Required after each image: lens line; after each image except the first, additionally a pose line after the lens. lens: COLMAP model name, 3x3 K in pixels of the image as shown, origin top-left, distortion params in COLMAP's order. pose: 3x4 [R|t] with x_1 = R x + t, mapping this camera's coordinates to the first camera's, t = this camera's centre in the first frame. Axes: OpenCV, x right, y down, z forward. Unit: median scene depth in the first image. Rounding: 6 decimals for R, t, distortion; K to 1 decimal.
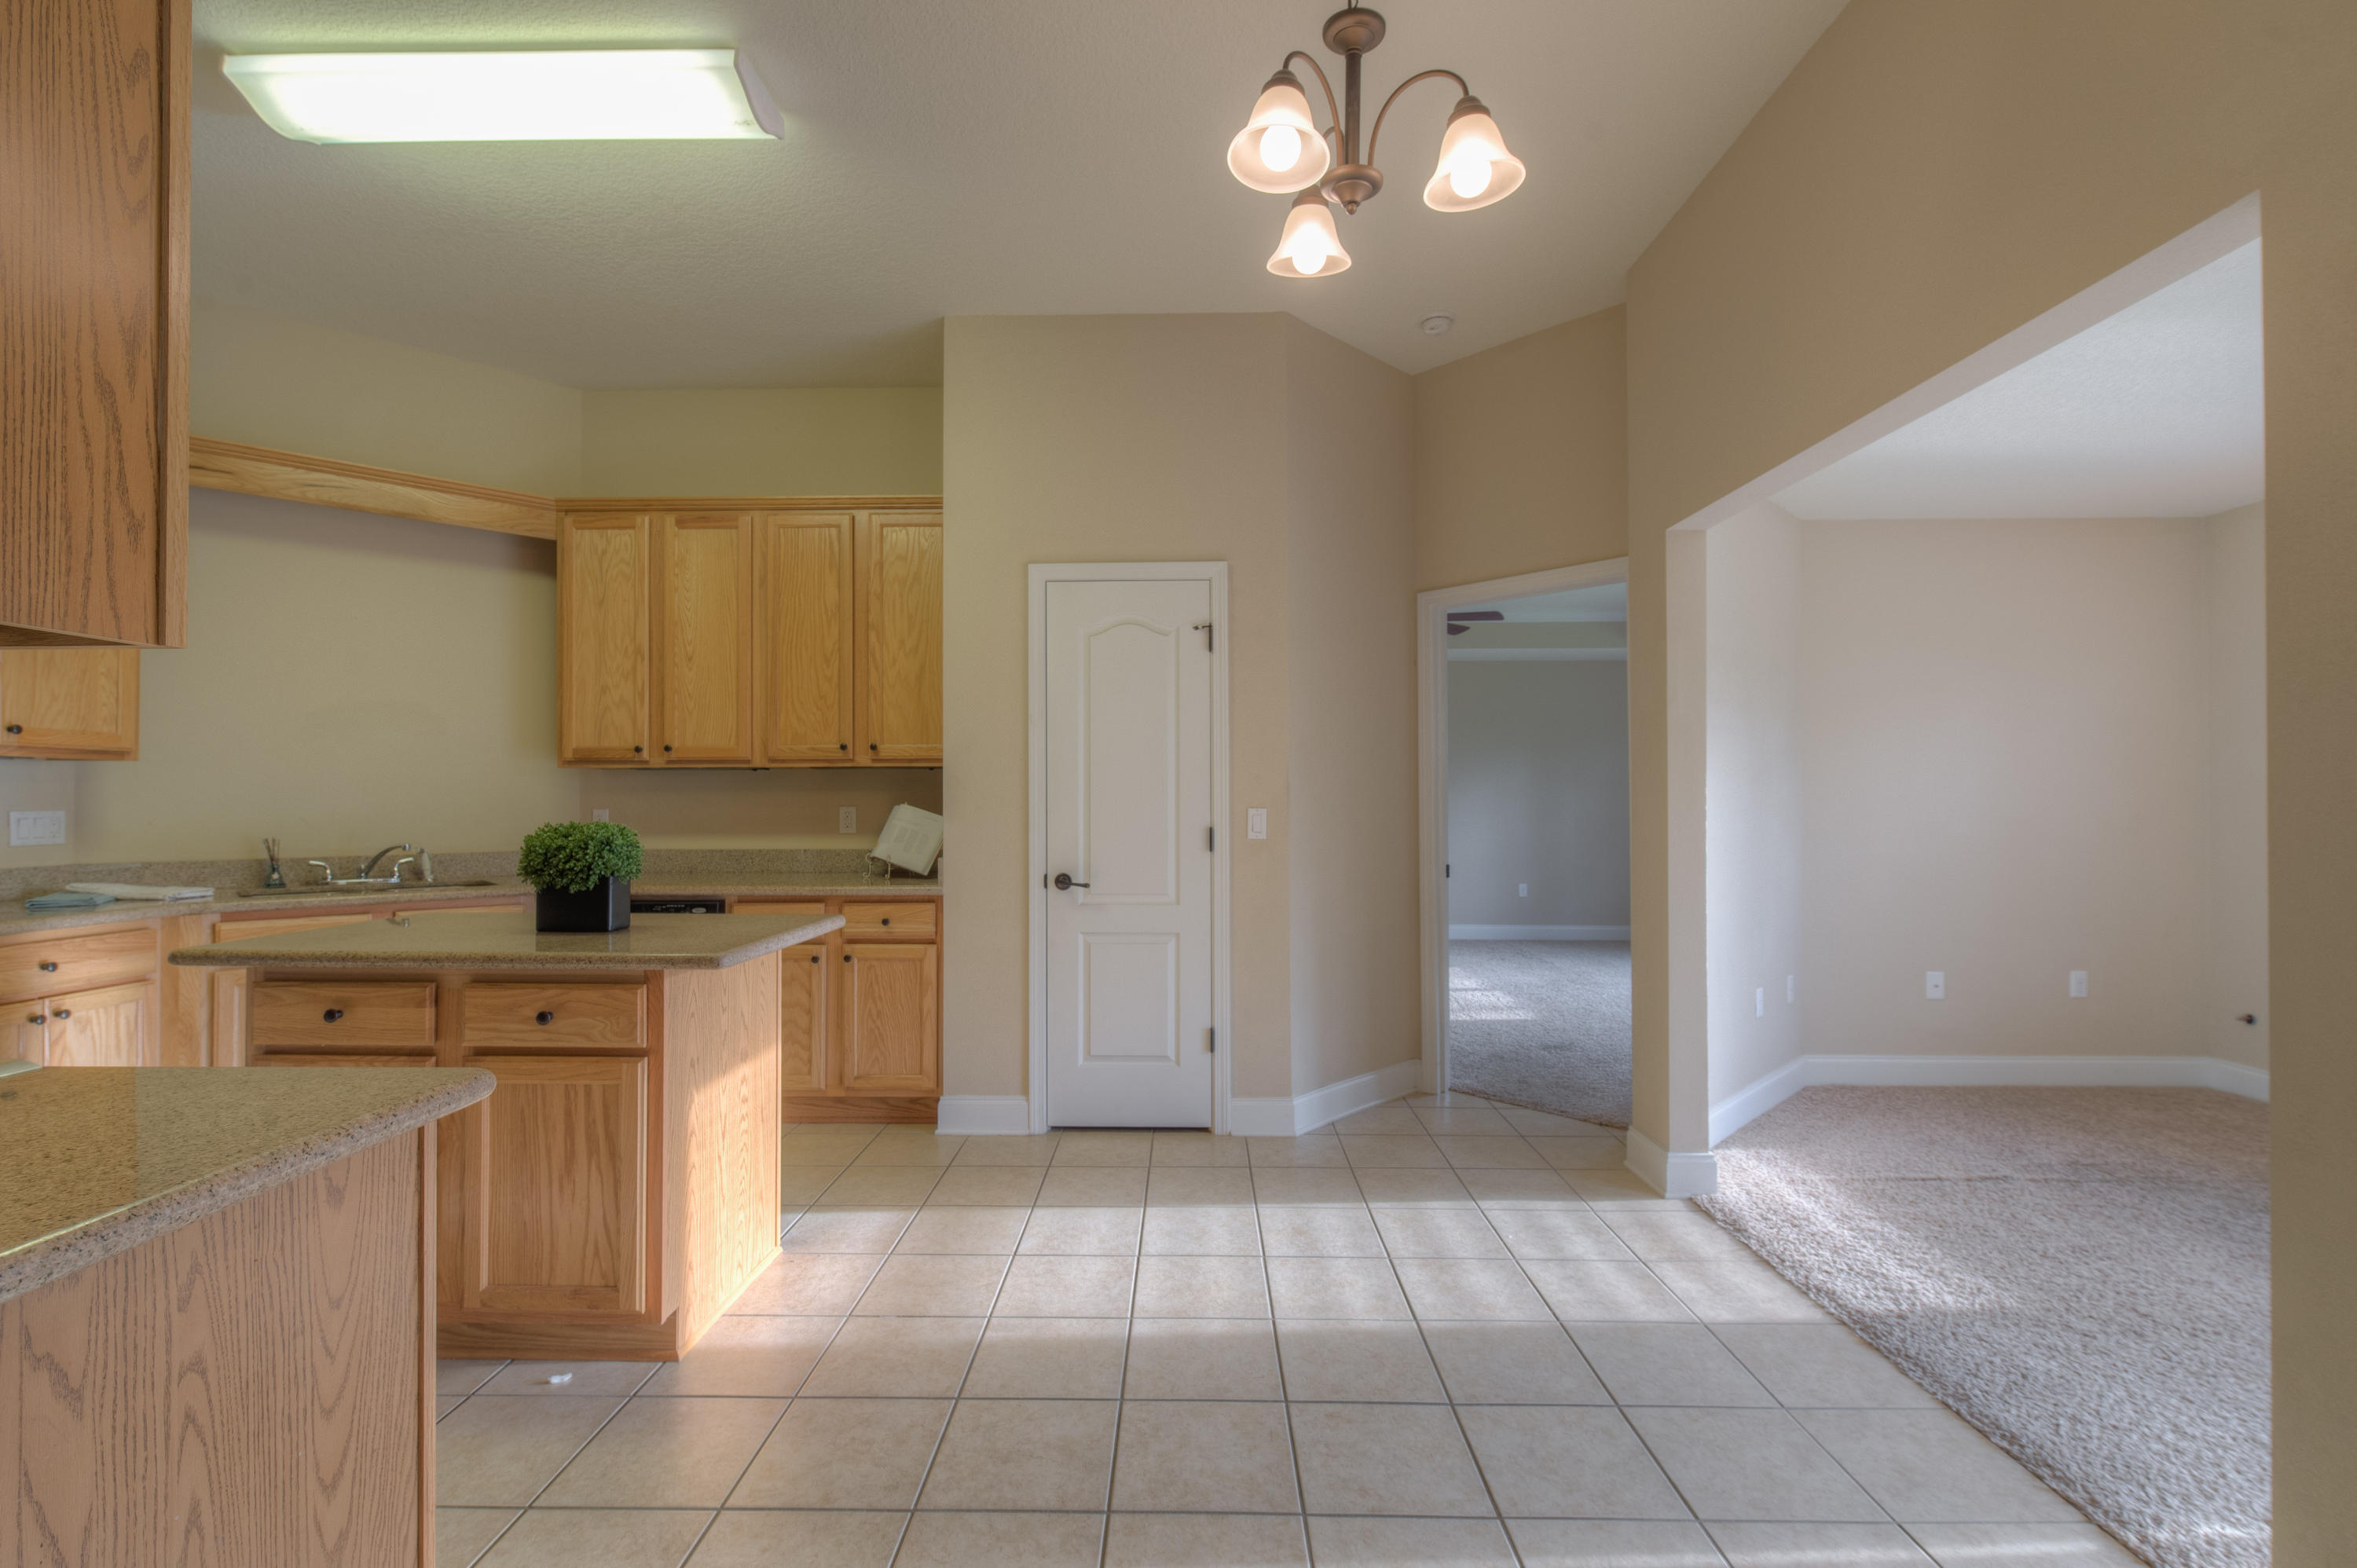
lens RADIAL K [[1038.4, 0, 1179.3], [0, 1038.4, 788.5], [0, 0, 1]] dist [0.003299, -0.000207]
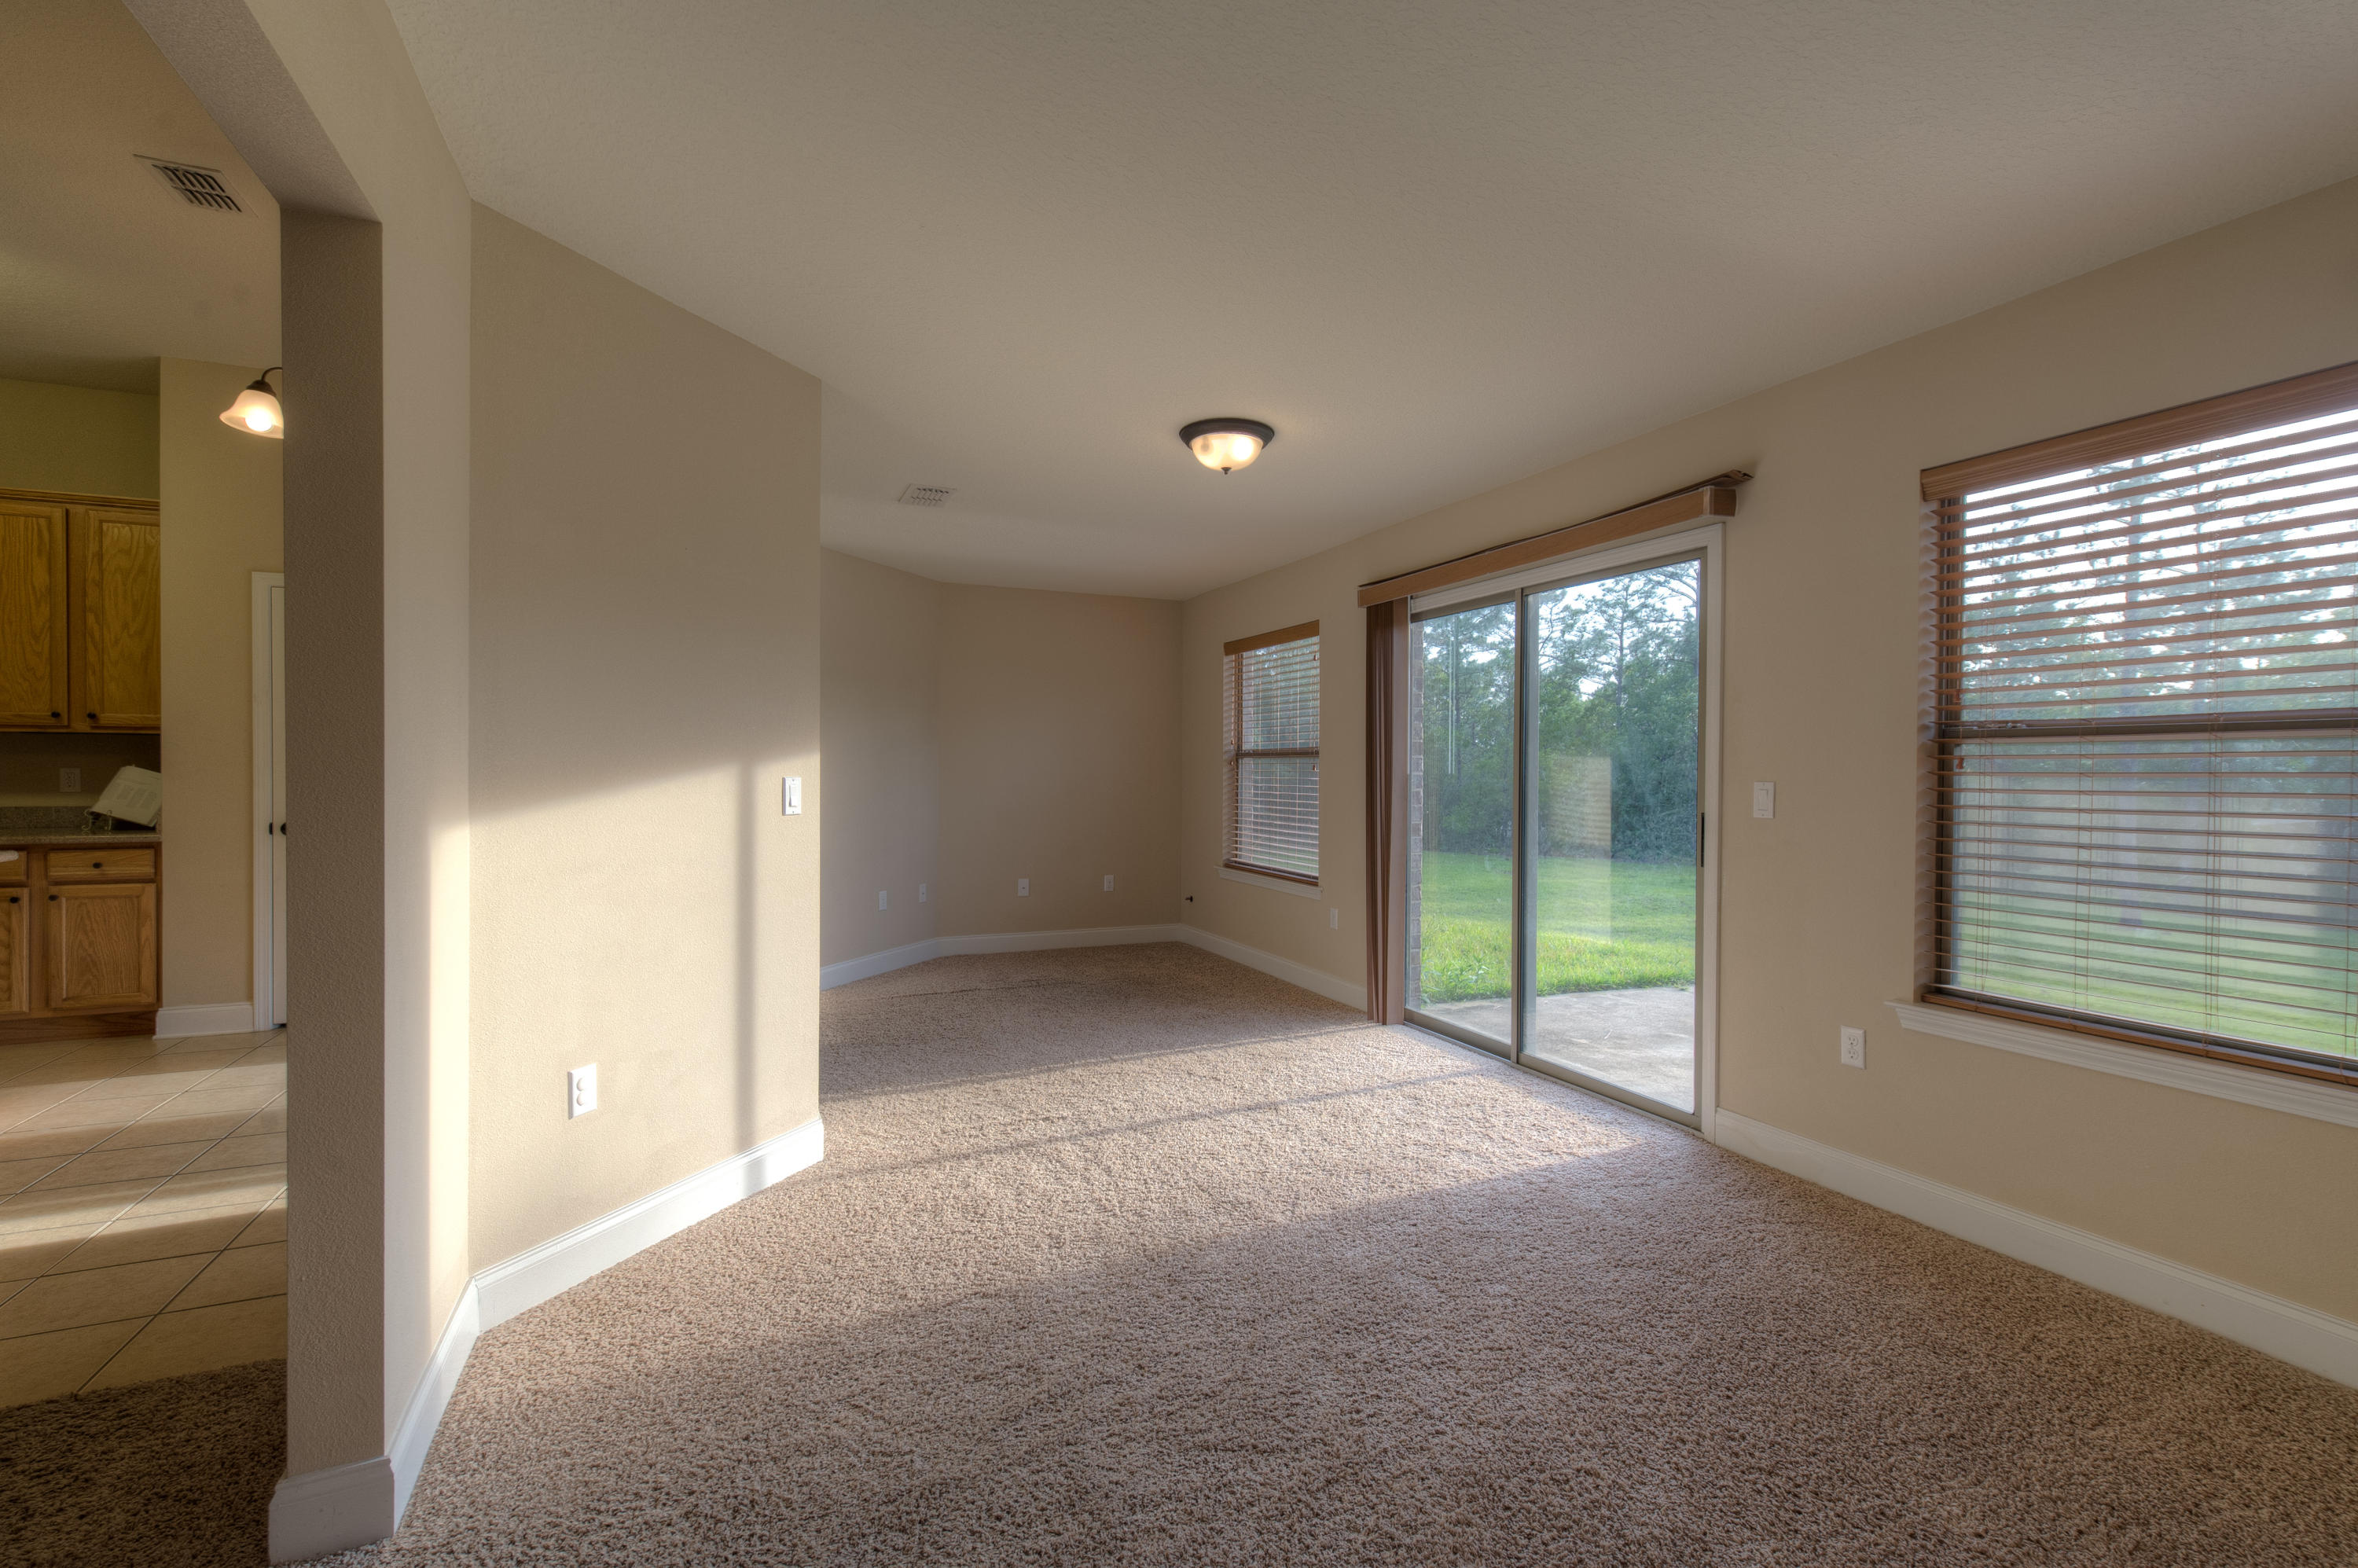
lens RADIAL K [[1024.4, 0, 1179.1], [0, 1024.4, 779.7], [0, 0, 1]] dist [0.000991, -0.000244]
pose [[0.904222, 0.002949, 0.427052, 0.304100], [-0.012926, 0.999707, 0.020465, -0.008000], [-0.426867, -0.024025, 0.903995, -0.528723]]
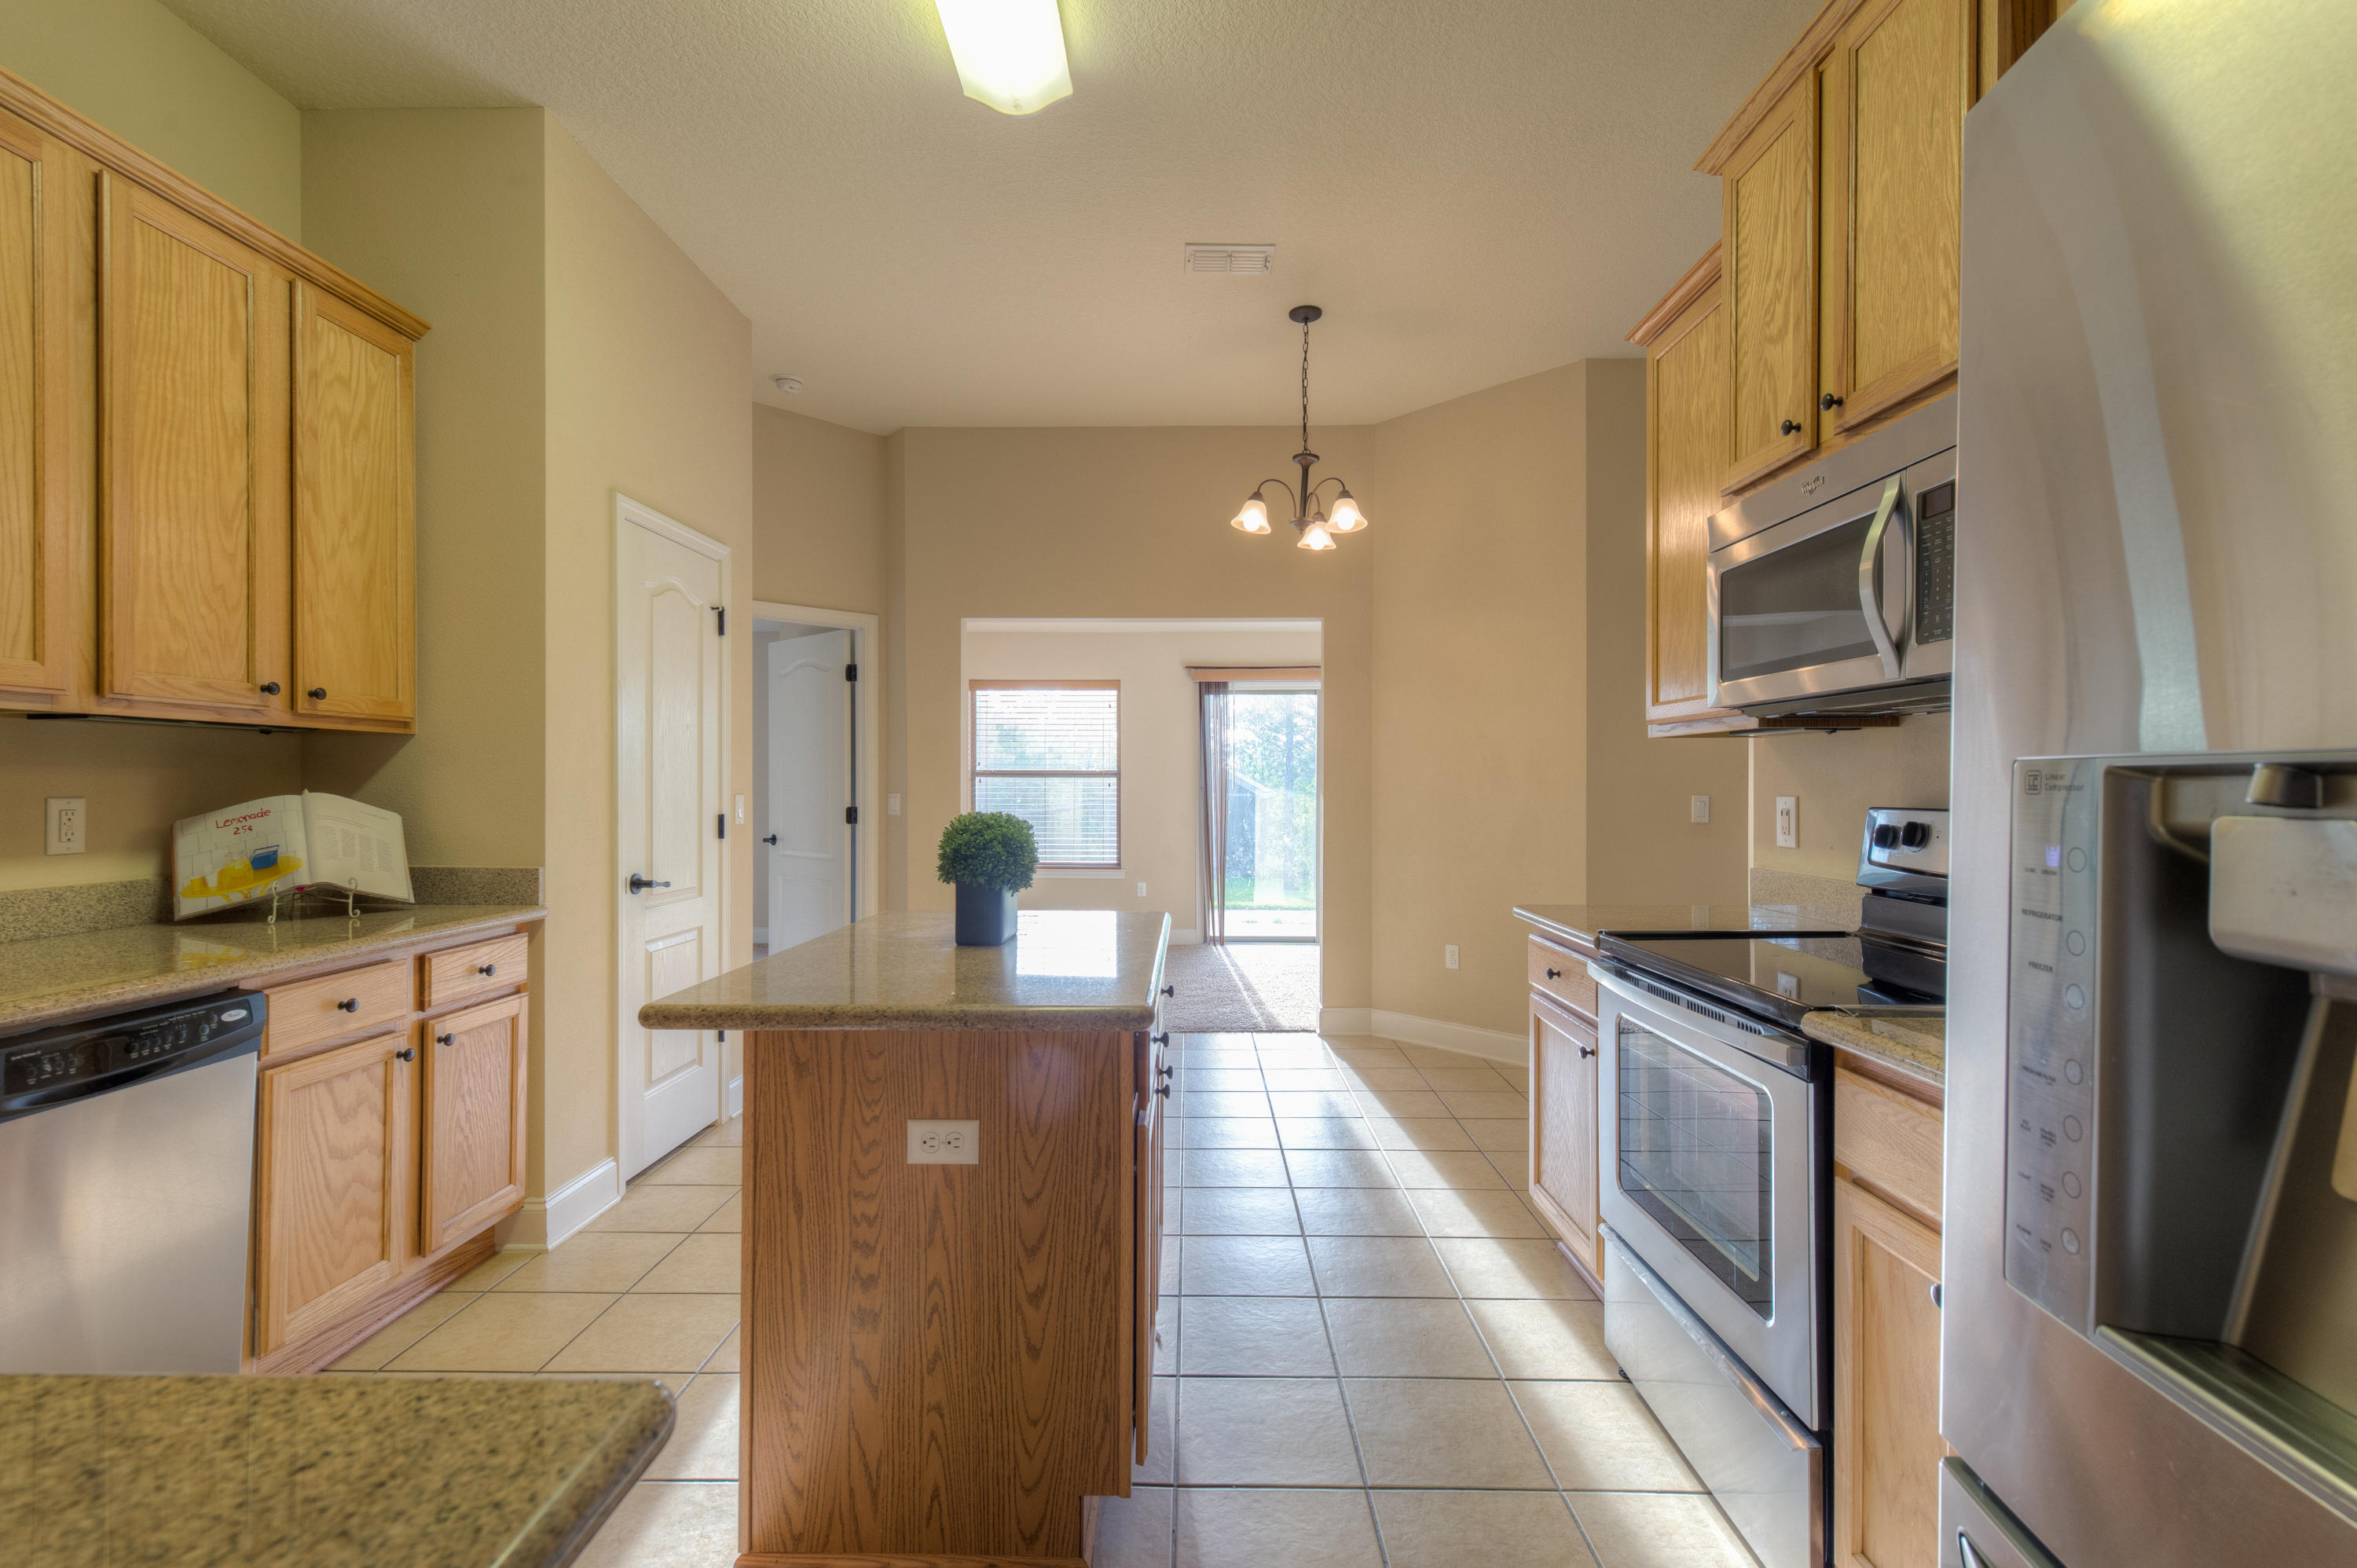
lens RADIAL K [[1038.4, 0, 1179.3], [0, 1038.4, 788.5], [0, 0, 1]] dist [0.003299, -0.000207]
pose [[-0.006808, -0.000615, 0.999977, -0.873494], [-0.013120, 0.999914, 0.000526, 0.005969], [-0.999891, -0.013116, -0.006815, 0.523418]]
